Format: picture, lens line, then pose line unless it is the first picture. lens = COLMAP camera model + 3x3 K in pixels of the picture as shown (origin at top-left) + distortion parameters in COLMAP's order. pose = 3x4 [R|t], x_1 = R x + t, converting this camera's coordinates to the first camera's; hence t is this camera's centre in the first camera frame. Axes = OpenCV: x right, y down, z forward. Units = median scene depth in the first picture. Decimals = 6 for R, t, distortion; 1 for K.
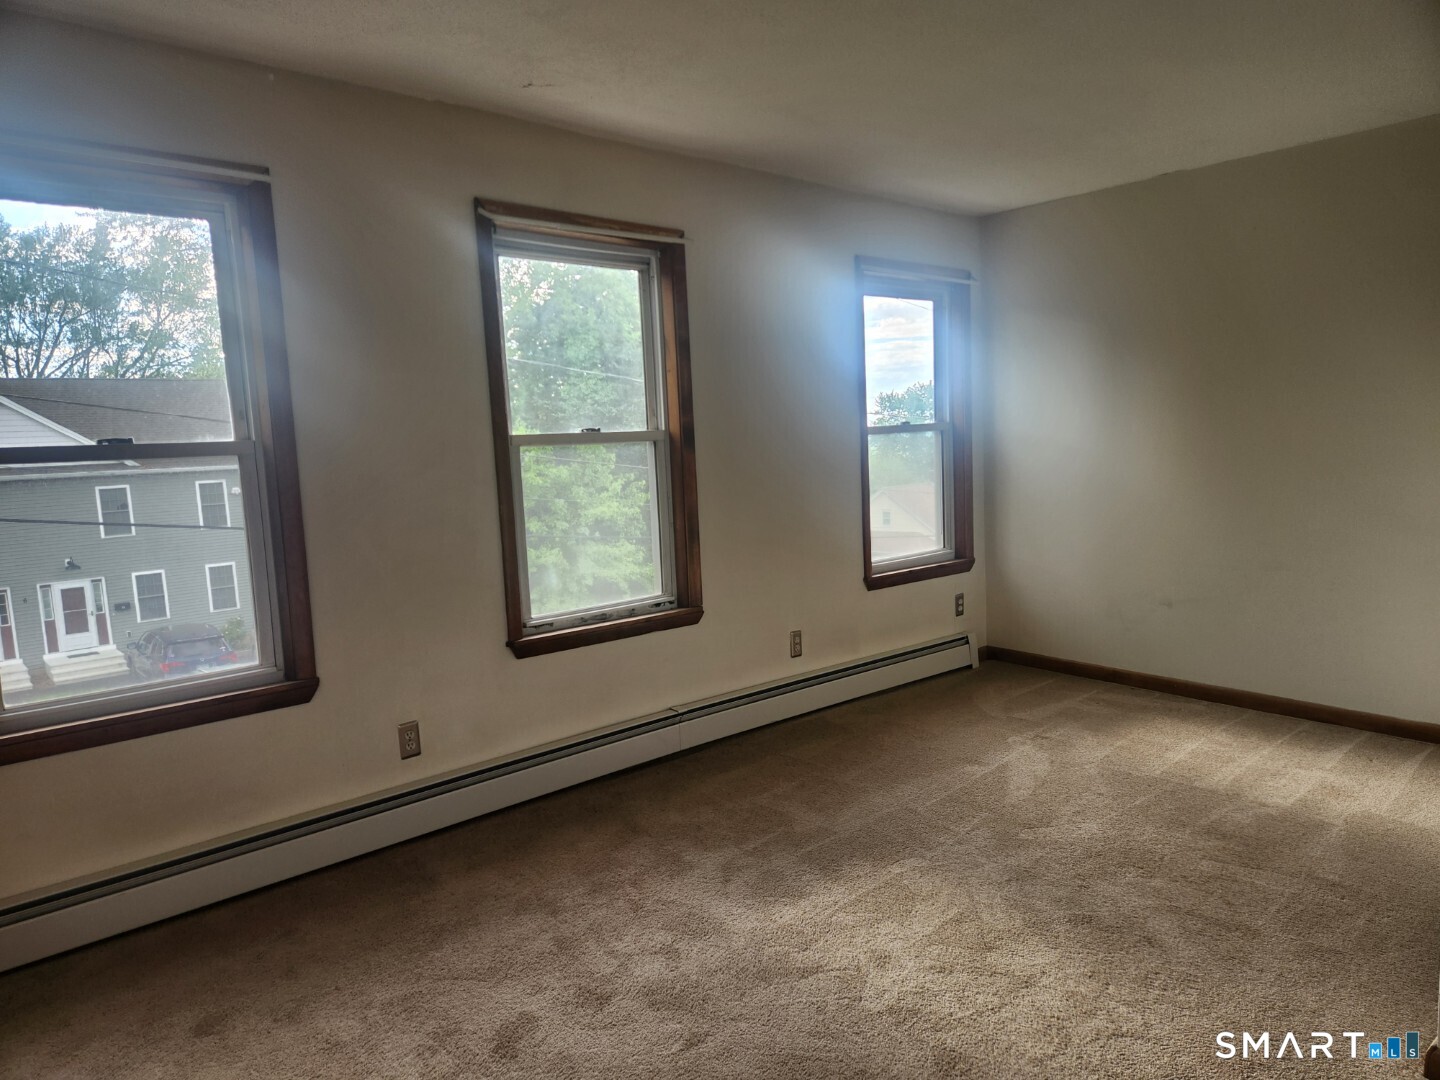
lens RADIAL K [[947.3, 0, 712.5], [0, 947.3, 545.3], [0, 0, 1]] dist [0.004091, 0.002992]
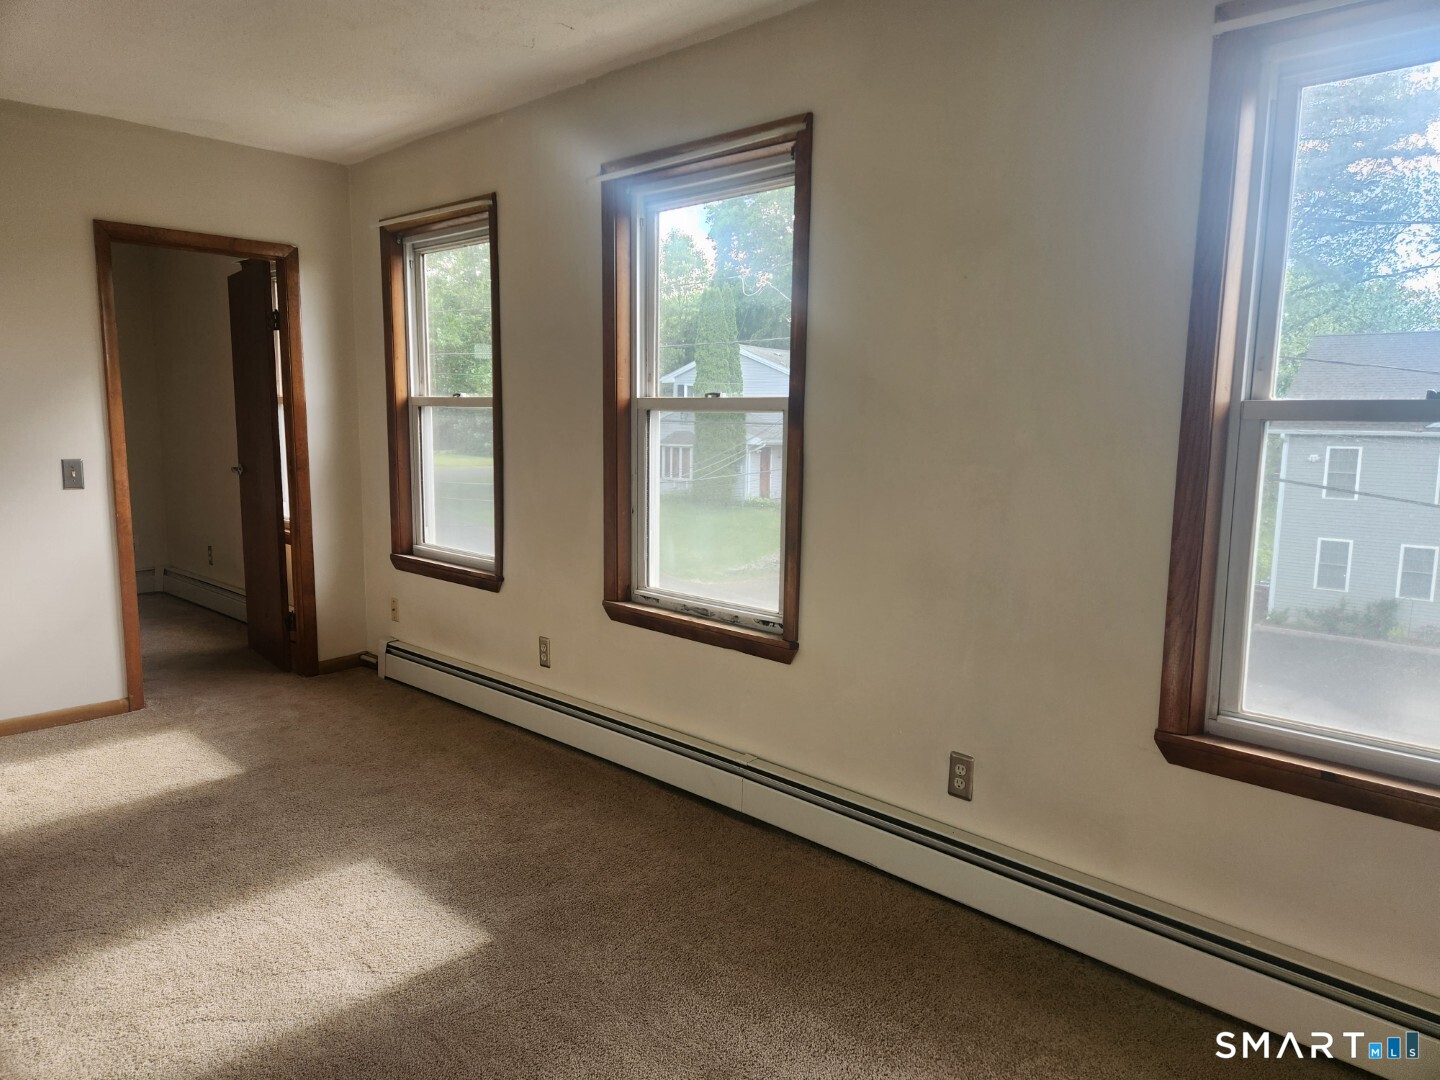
lens RADIAL K [[947.3, 0, 713.5], [0, 947.3, 541.2], [0, 0, 1]] dist [0.004091, 0.002992]
pose [[0.111953, 0.175378, -0.978115, 0.689228], [-0.133271, 0.978060, 0.160115, -0.122257], [0.984736, 0.112429, 0.132870, 0.849629]]
